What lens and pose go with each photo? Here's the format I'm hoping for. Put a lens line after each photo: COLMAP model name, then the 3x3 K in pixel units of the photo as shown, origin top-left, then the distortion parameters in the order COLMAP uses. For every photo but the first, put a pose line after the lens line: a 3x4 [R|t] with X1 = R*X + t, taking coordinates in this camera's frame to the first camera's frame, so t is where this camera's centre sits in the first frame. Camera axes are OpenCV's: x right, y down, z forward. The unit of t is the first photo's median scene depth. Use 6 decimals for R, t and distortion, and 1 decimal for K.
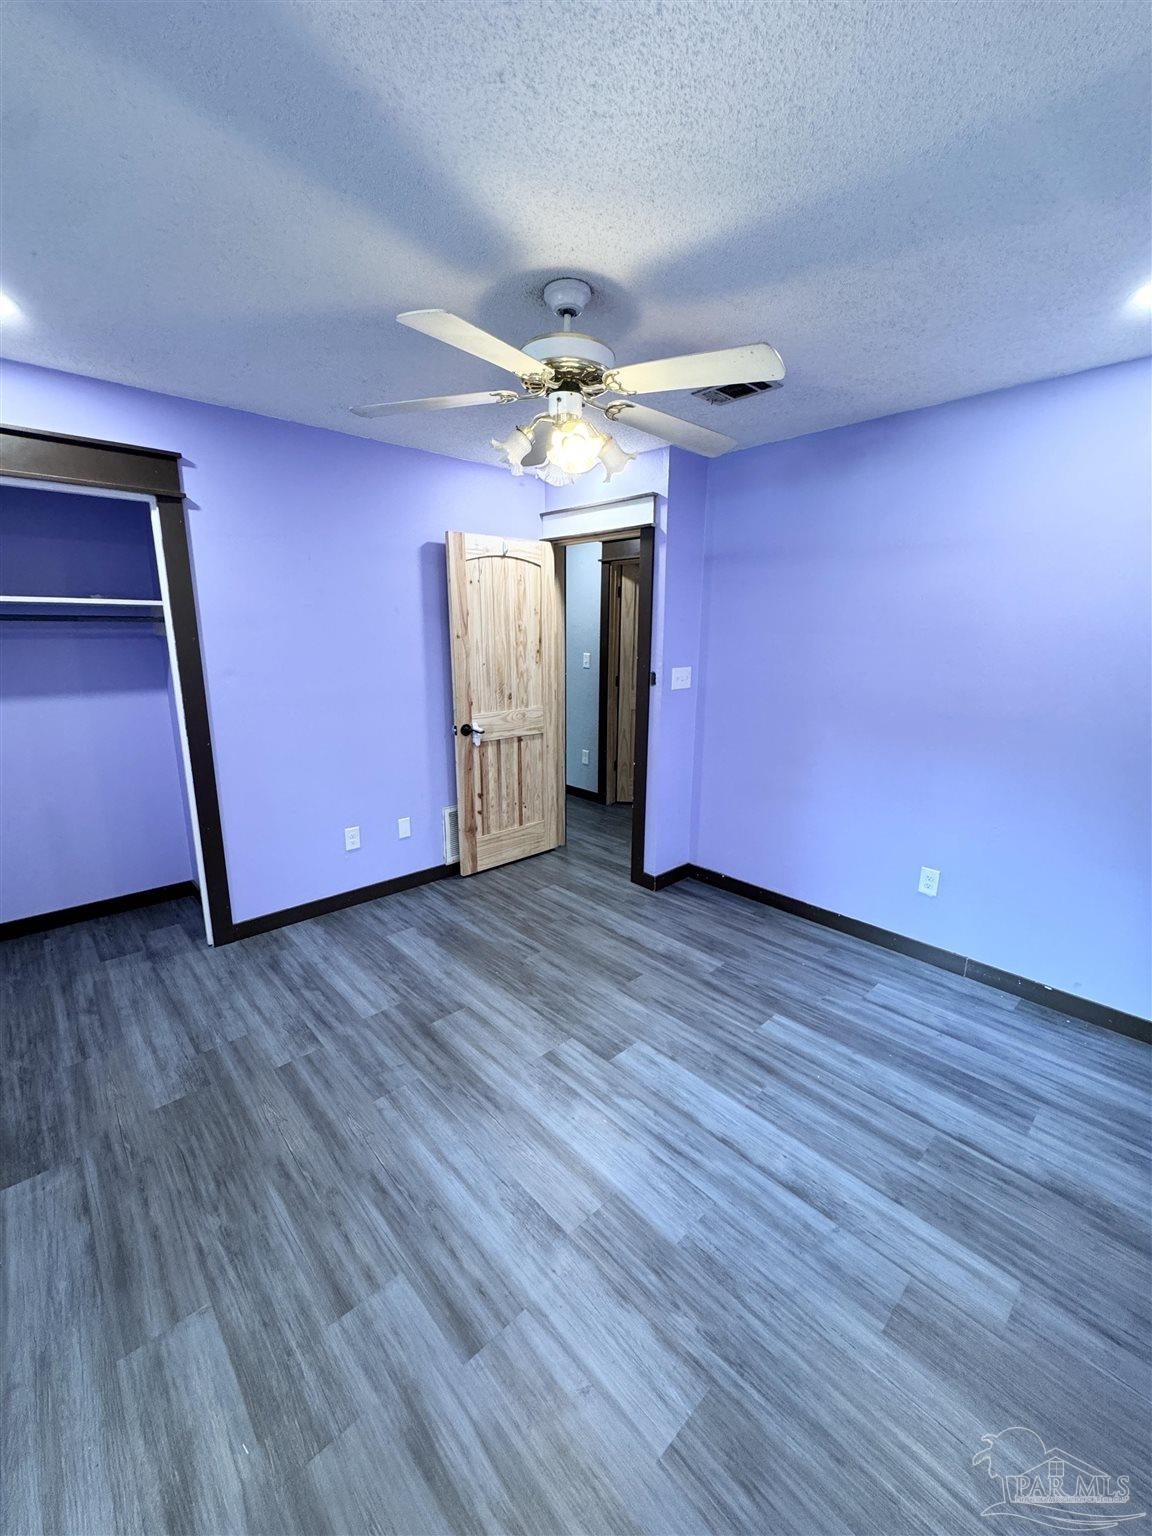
lens RADIAL K [[619.6, 0, 579.1], [0, 619.6, 766.9], [0, 0, 1]] dist [-0.002650, -0.000529]
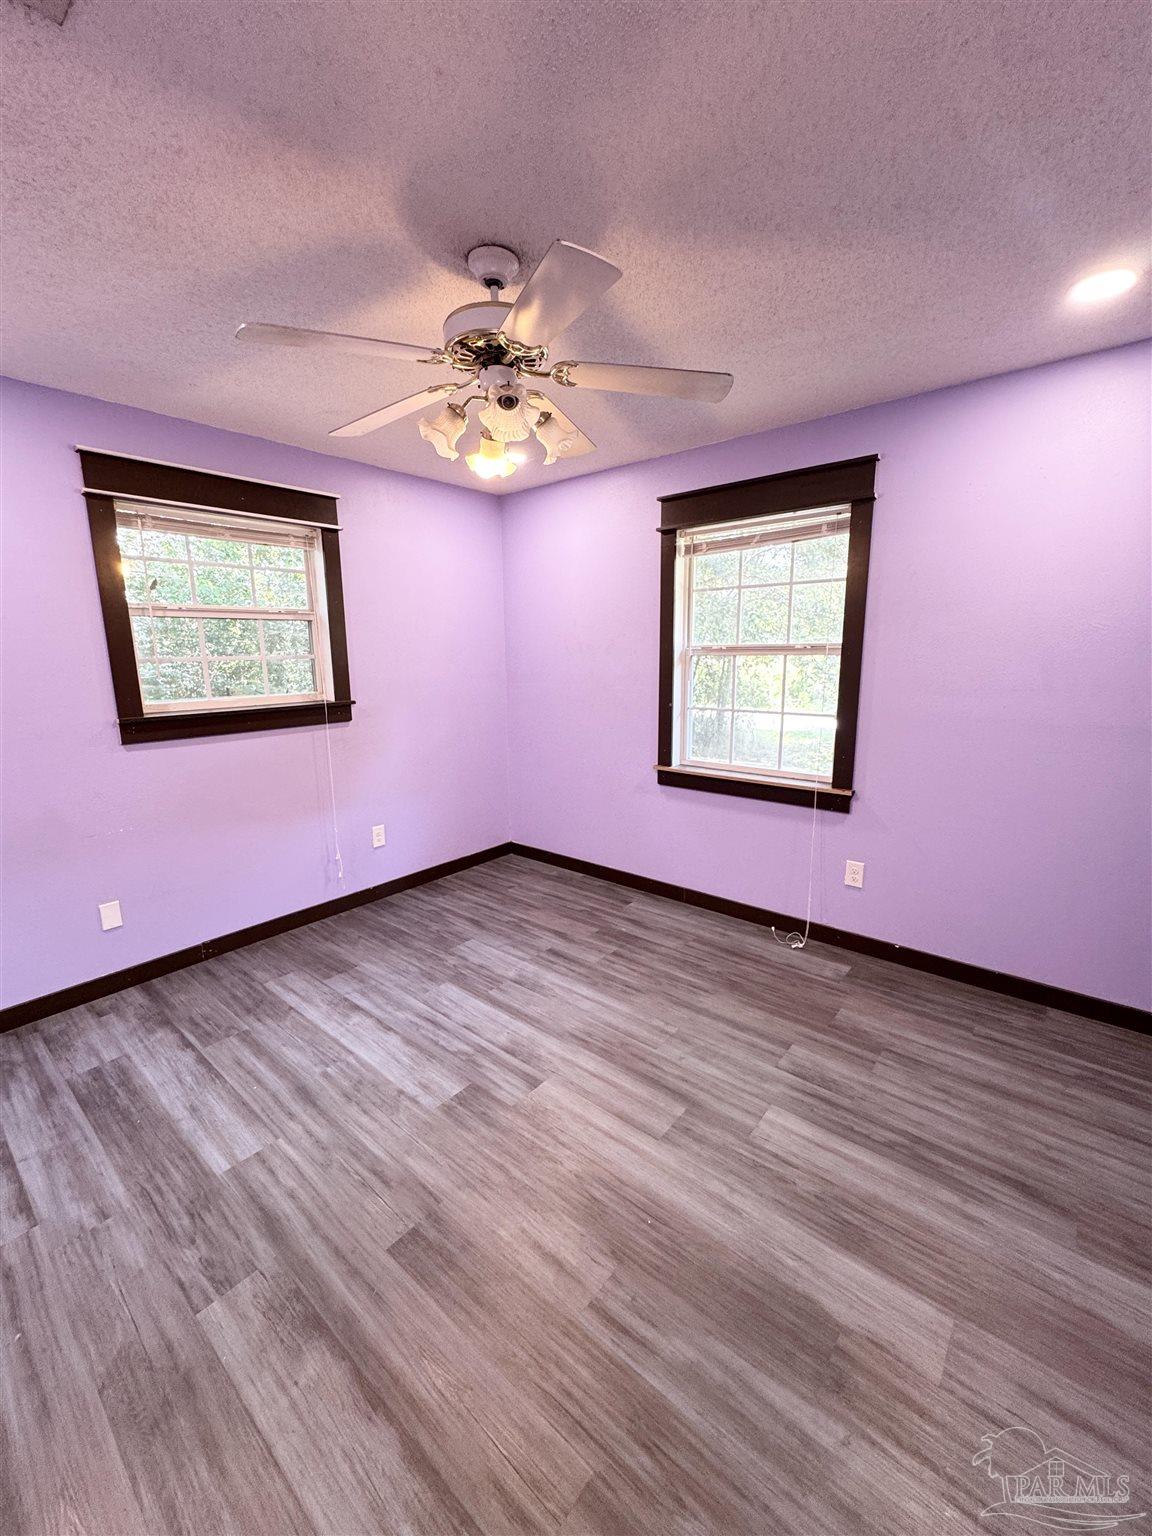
lens RADIAL K [[619.6, 0, 577.8], [0, 619.6, 768.8], [0, 0, 1]] dist [-0.002650, -0.000529]
pose [[-0.992715, 0.024500, -0.117969, -0.012914], [-0.024591, 0.917296, 0.397445, -0.347280], [0.117950, 0.397450, -0.910012, 1.704916]]
